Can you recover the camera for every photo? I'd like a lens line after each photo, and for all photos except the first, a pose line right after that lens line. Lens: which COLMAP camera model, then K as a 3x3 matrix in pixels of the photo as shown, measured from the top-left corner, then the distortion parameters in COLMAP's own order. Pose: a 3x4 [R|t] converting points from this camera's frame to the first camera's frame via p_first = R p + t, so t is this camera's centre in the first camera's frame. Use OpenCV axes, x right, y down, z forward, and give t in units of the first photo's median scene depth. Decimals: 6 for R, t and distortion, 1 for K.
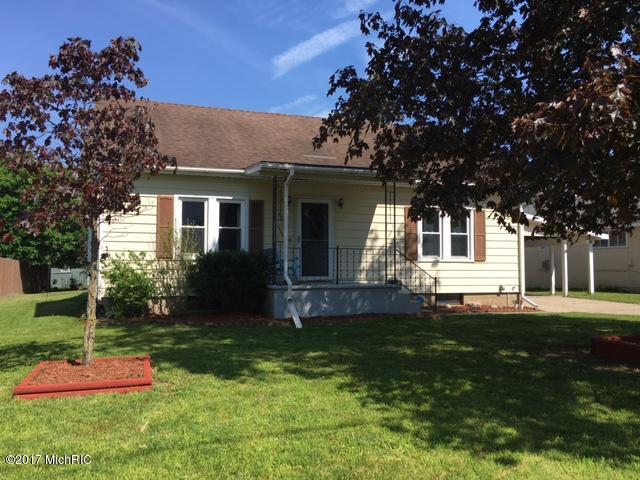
lens RADIAL K [[552.5, 0, 320.0], [0, 552.5, 240.0], [0, 0, 1]] dist [0.053926, -0.085061]
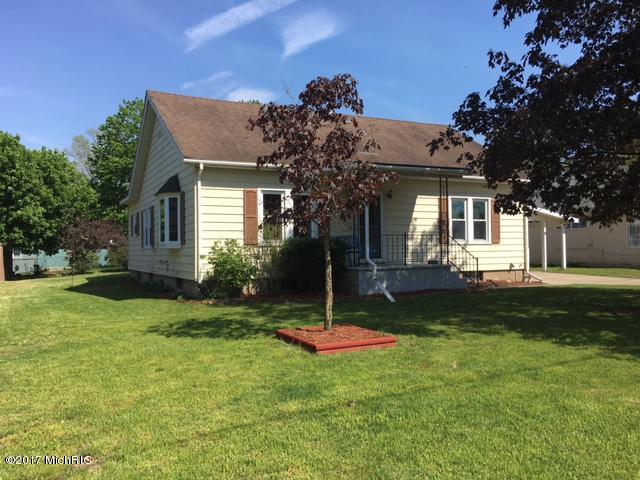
lens RADIAL K [[552.5, 0, 320.0], [0, 552.5, 240.0], [0, 0, 1]] dist [0.053926, -0.085061]
pose [[0.988319, -0.012077, 0.151920, -0.265209], [0.006794, 0.999355, 0.035250, -0.013227], [-0.152248, -0.033806, 0.987764, -0.109382]]
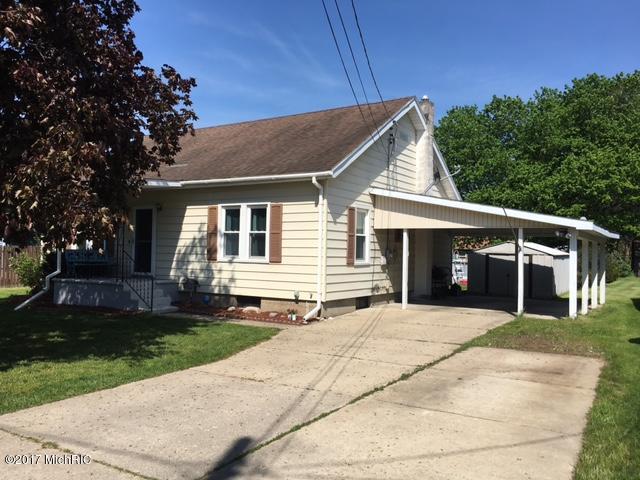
lens RADIAL K [[552.5, 0, 320.0], [0, 552.5, 240.0], [0, 0, 1]] dist [0.053926, -0.085061]
pose [[0.637594, -0.013322, -0.770257, 1.036136], [0.011598, 0.999903, -0.007693, 0.010555], [0.770285, -0.004028, 0.637687, 0.504487]]
